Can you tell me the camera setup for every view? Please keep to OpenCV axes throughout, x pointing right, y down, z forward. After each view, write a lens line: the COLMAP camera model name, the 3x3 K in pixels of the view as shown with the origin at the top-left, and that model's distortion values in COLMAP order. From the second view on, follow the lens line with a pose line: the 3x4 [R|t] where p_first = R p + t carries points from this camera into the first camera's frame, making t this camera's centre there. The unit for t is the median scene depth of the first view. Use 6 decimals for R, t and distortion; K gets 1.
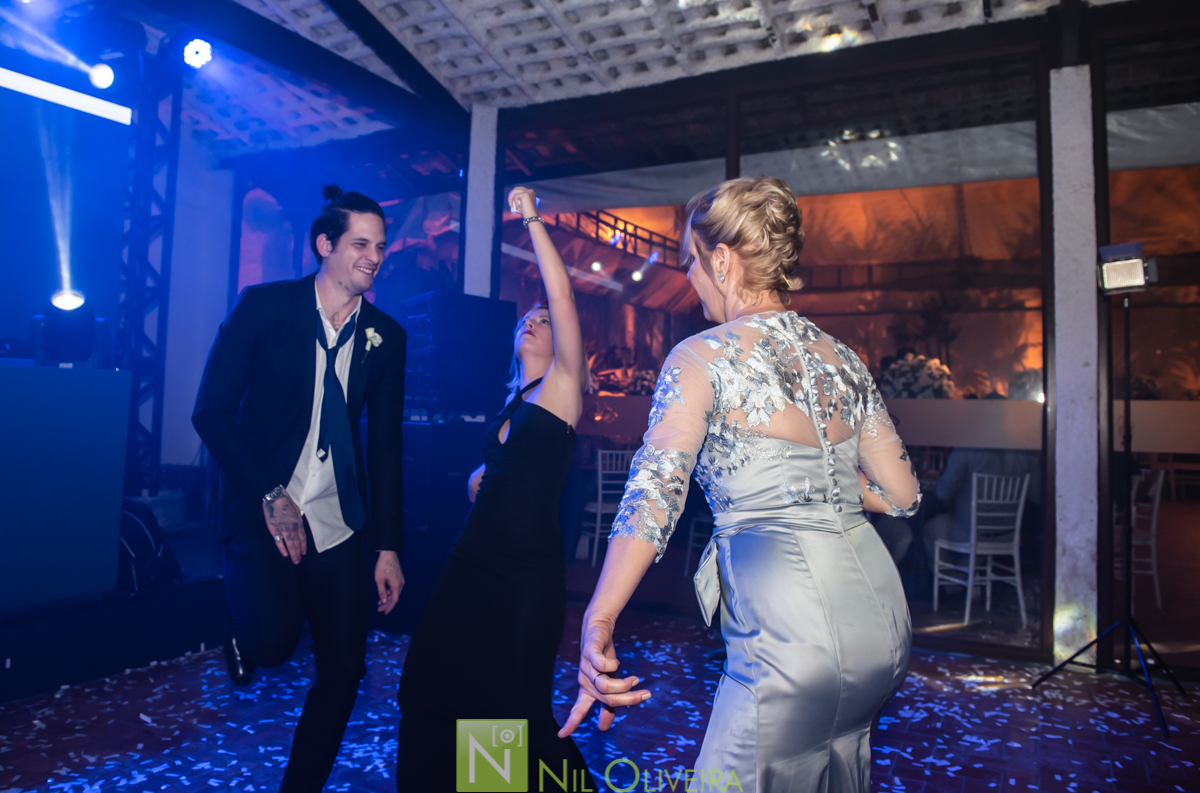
lens RADIAL K [[910.2, 0, 599.0], [0, 910.2, 350.2], [0, 0, 1]] dist [-0.054011, 0.000151]
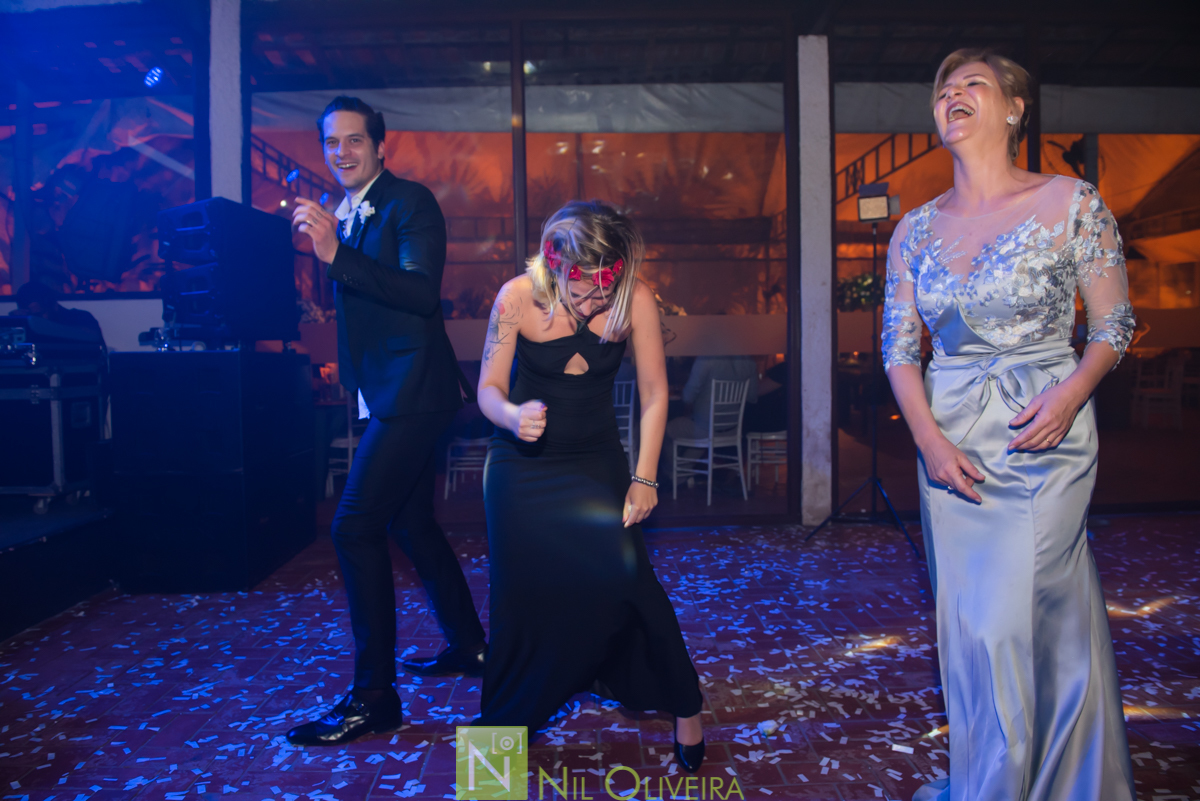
lens RADIAL K [[813.7, 0, 600.0], [0, 813.7, 400.5], [0, 0, 1]] dist [-0.050807, 0.000818]
pose [[0.861438, -0.063434, 0.503885, -0.254762], [0.007972, 0.993735, 0.111473, 0.041607], [-0.507800, -0.092010, 0.856547, 0.149118]]
